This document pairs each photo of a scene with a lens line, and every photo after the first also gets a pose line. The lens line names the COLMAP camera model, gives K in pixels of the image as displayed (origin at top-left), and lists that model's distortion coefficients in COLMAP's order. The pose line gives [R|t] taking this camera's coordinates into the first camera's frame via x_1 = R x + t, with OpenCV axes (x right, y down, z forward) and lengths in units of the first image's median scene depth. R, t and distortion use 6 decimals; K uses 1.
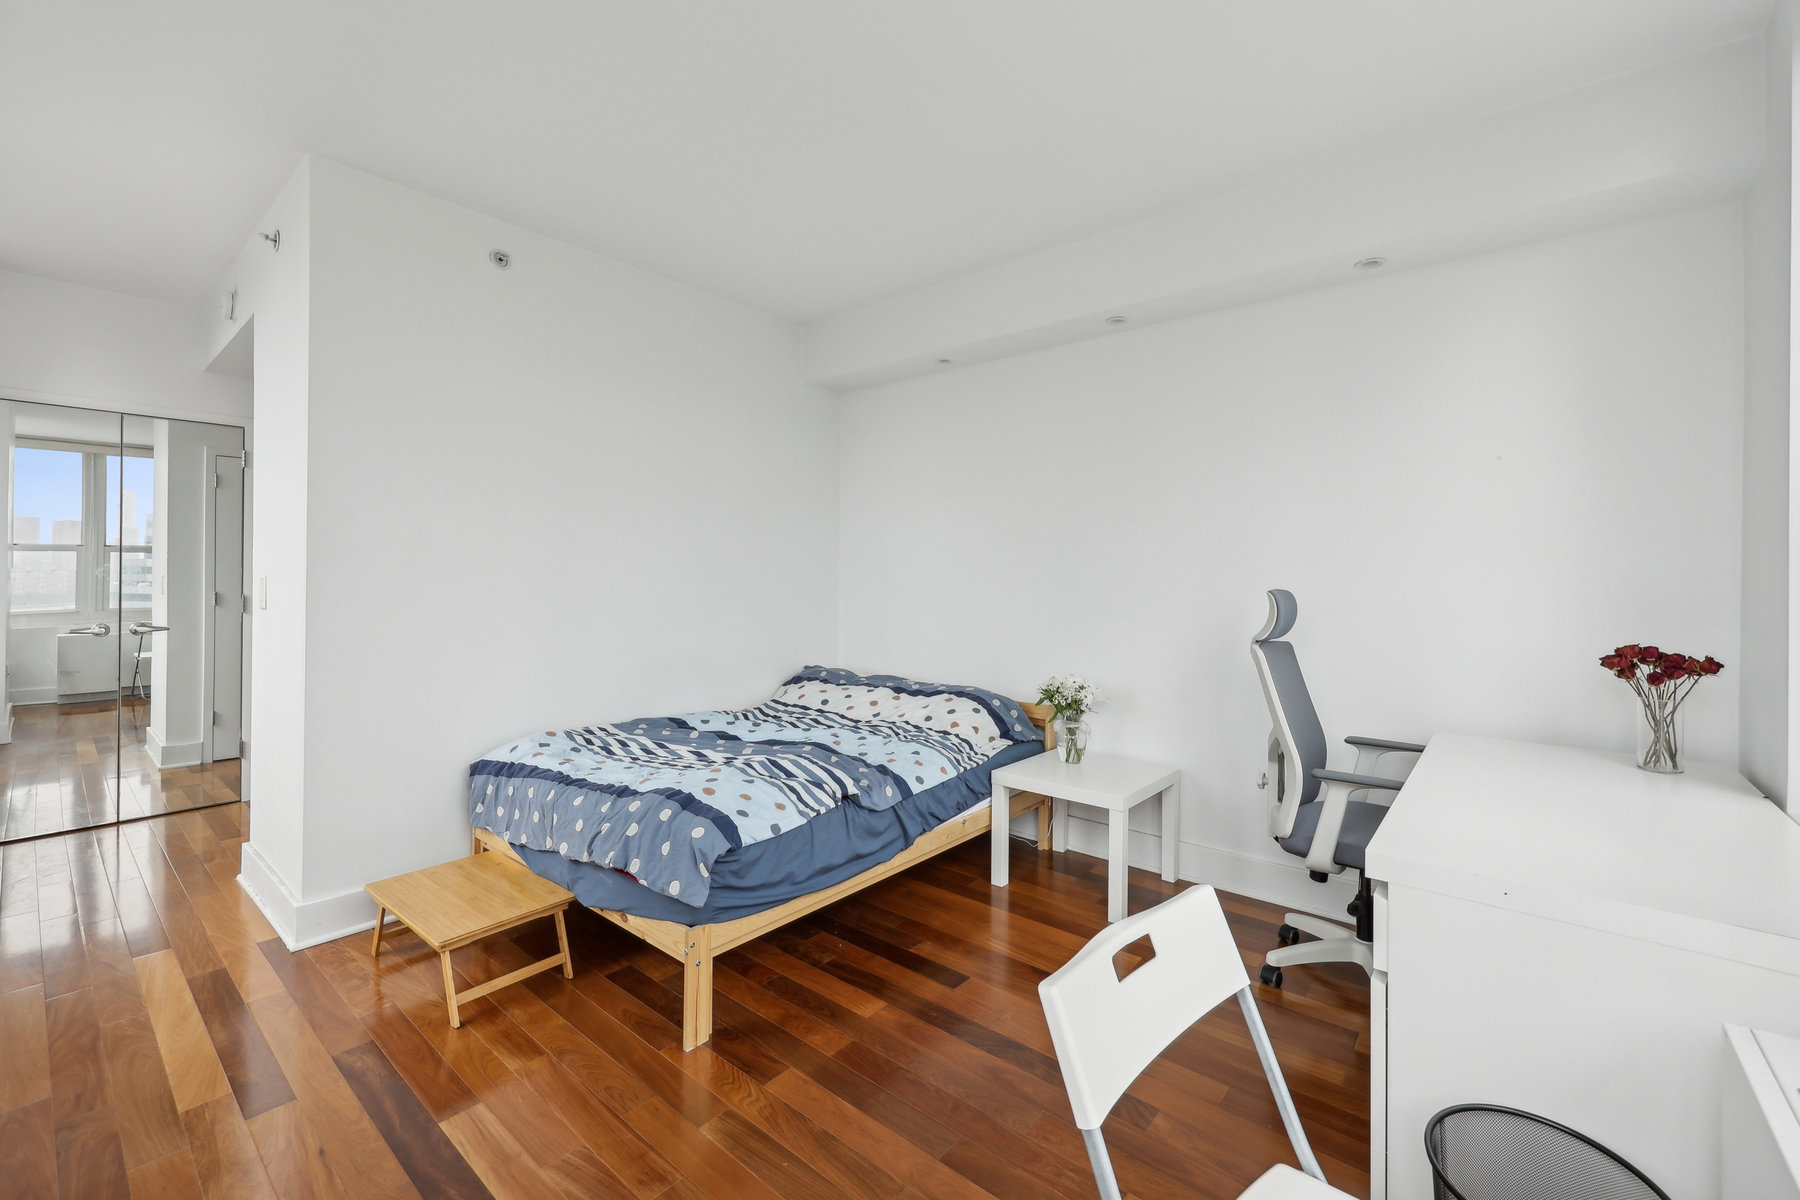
lens RADIAL K [[739.5, 0, 895.1], [0, 739.5, 576.8], [0, 0, 1]] dist [0.000143, 0.000066]
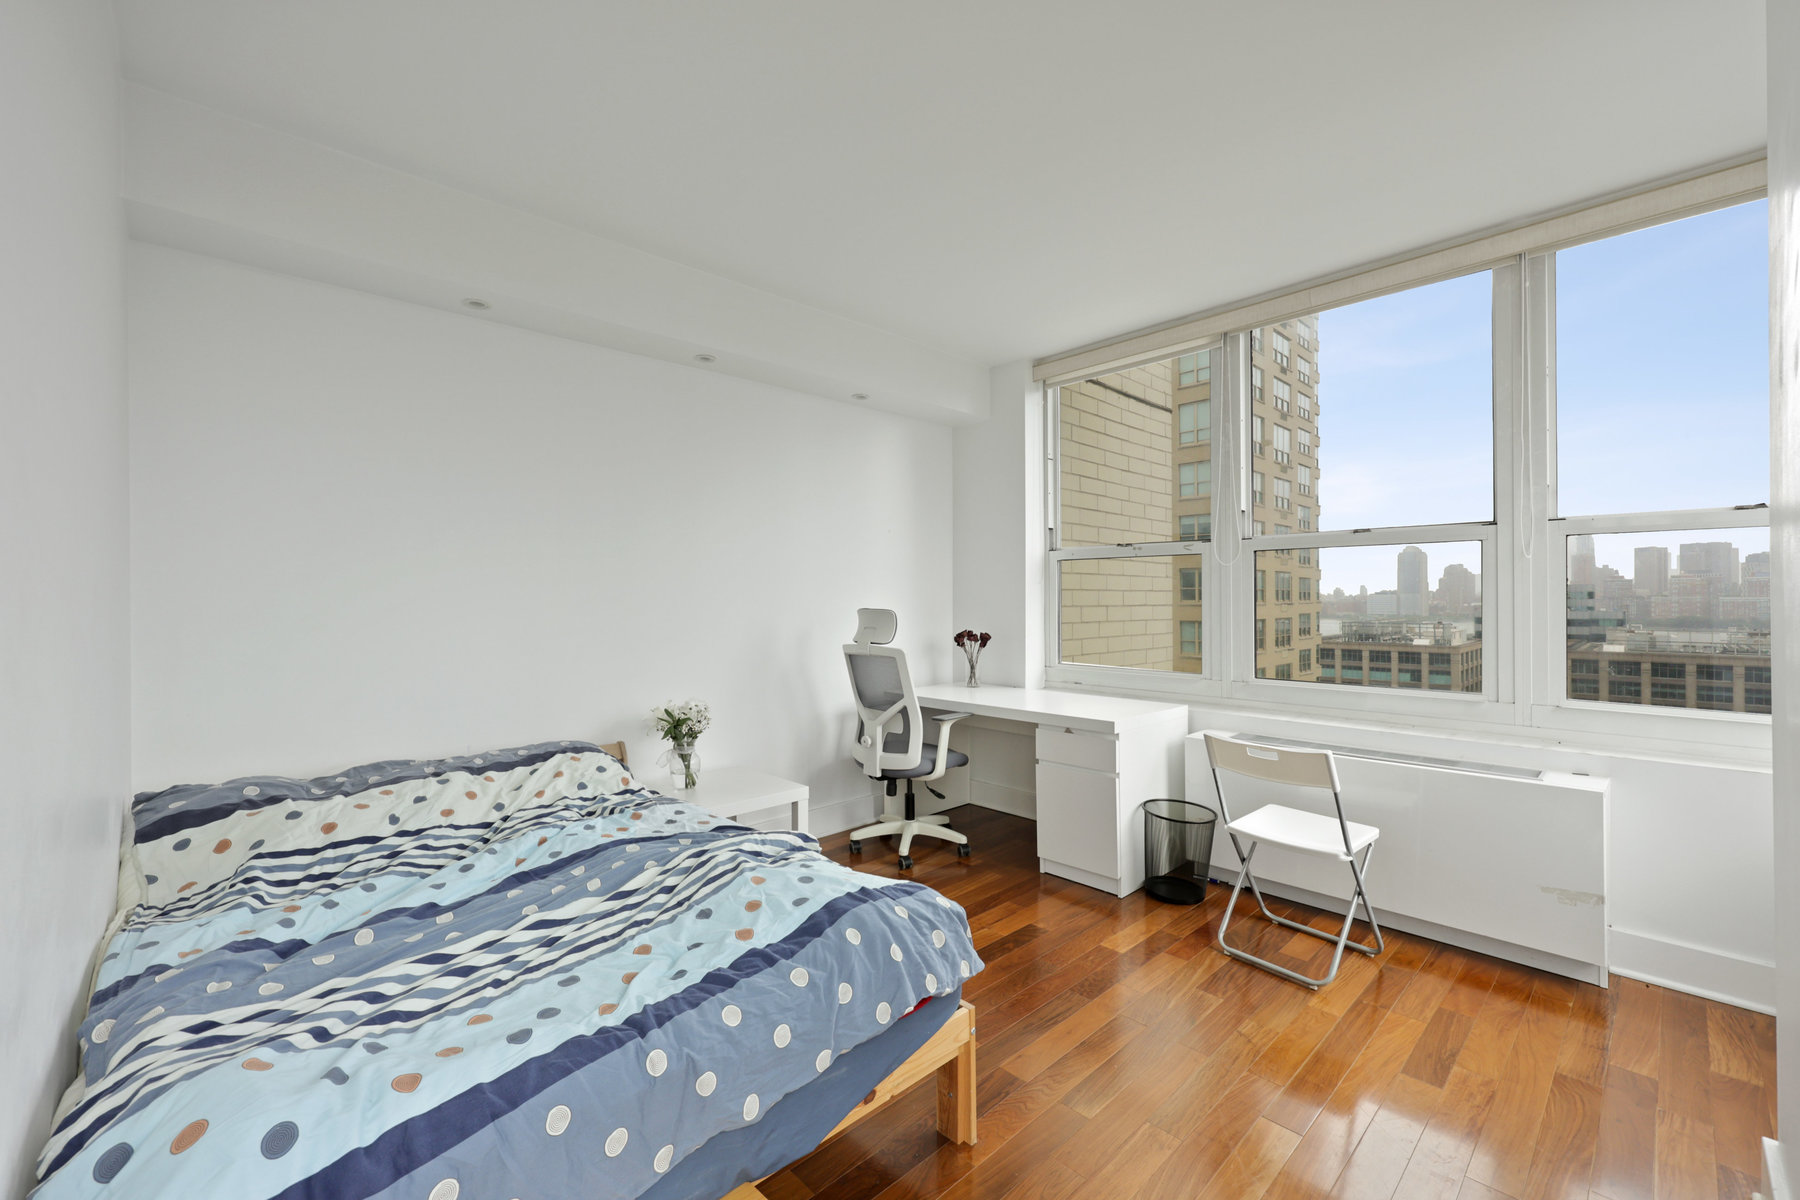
lens RADIAL K [[726.8, 0, 899.3], [0, 726.8, 597.9], [0, 0, 1]] dist [-0.000793, -0.000290]
pose [[0.109337, -0.001260, 0.994004, -0.696386], [0.003925, 0.999992, 0.000836, -0.004266], [-0.993997, 0.003810, 0.109341, 0.611421]]
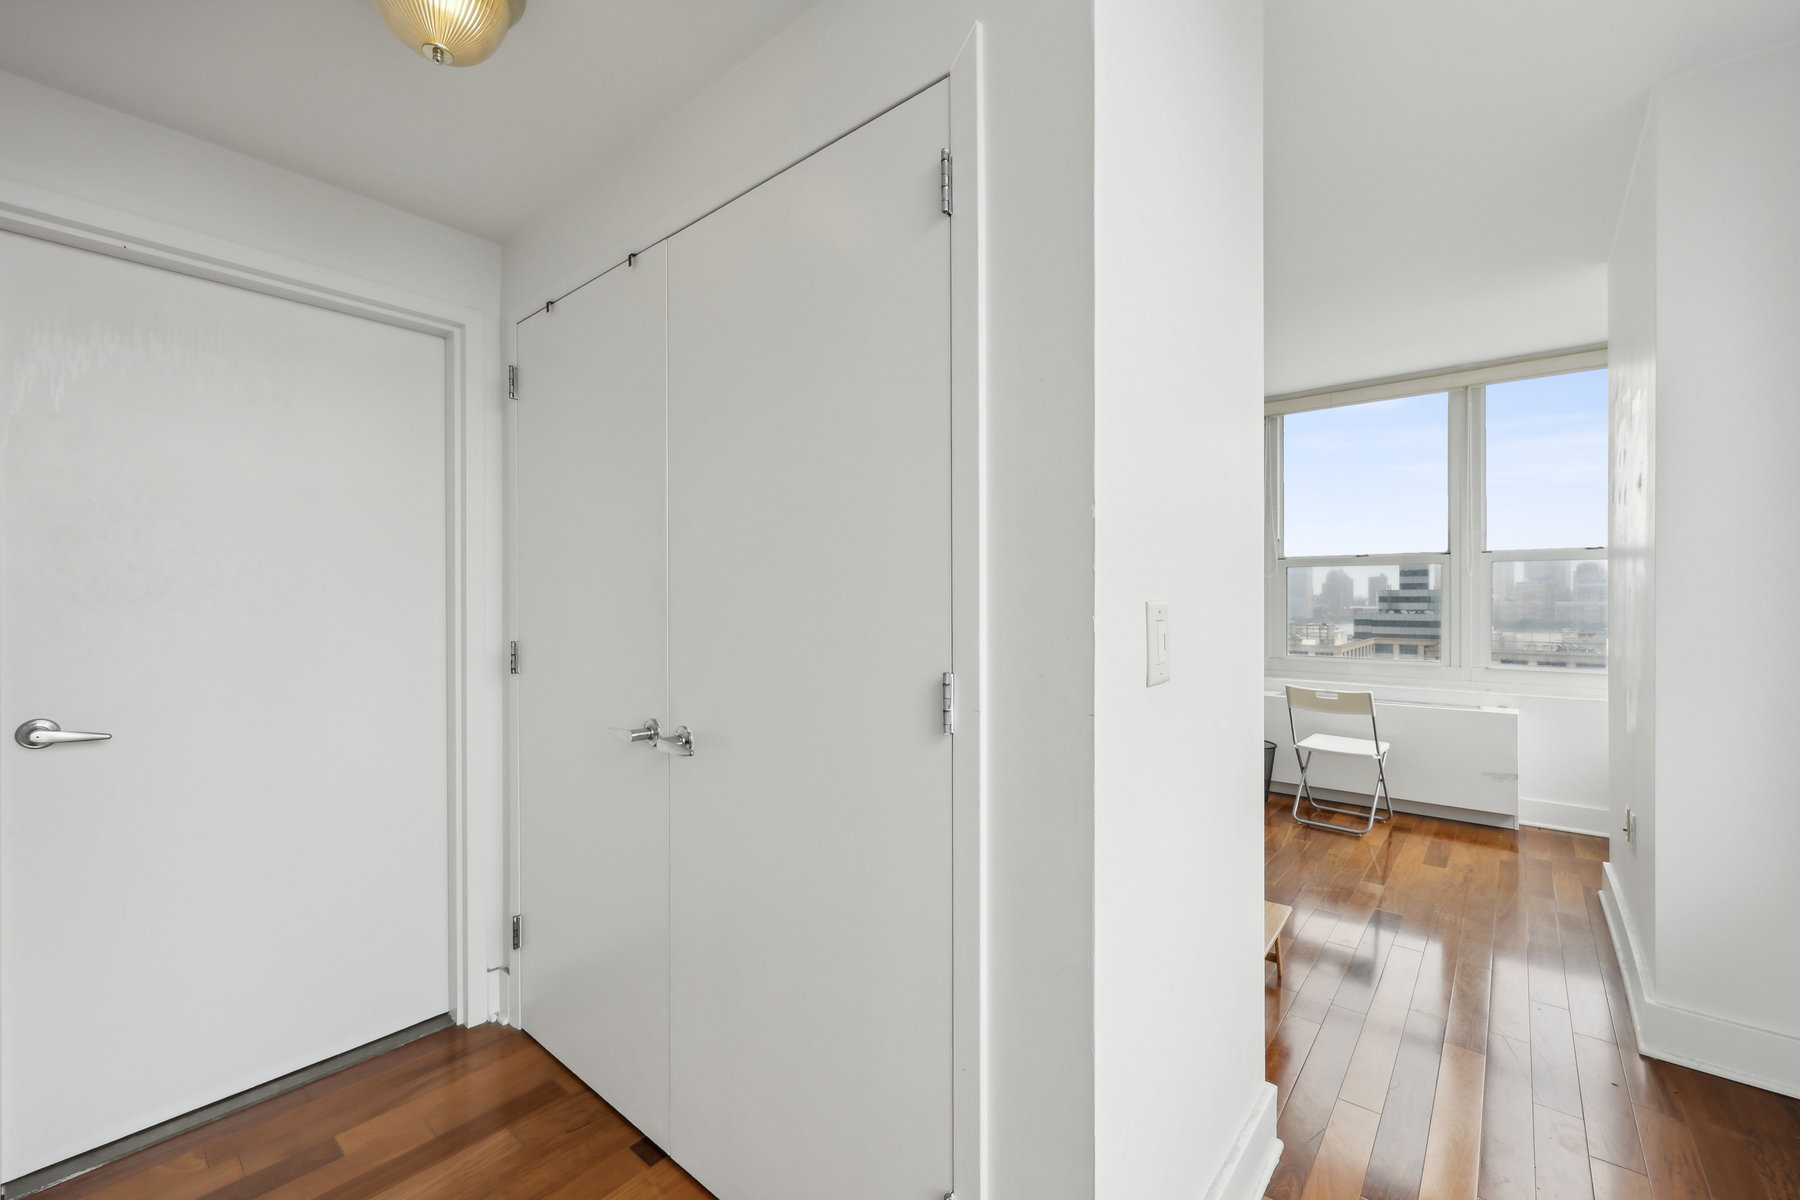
lens RADIAL K [[728.9, 0, 900.0], [0, 728.9, 600.0], [0, 0, 1]] dist [-0.000135, -0.000027]
pose [[-0.004377, -0.002249, 0.999988, -1.102802], [-0.000978, 0.999997, 0.002244, -0.003791], [-0.999990, -0.000968, -0.004379, 1.017768]]
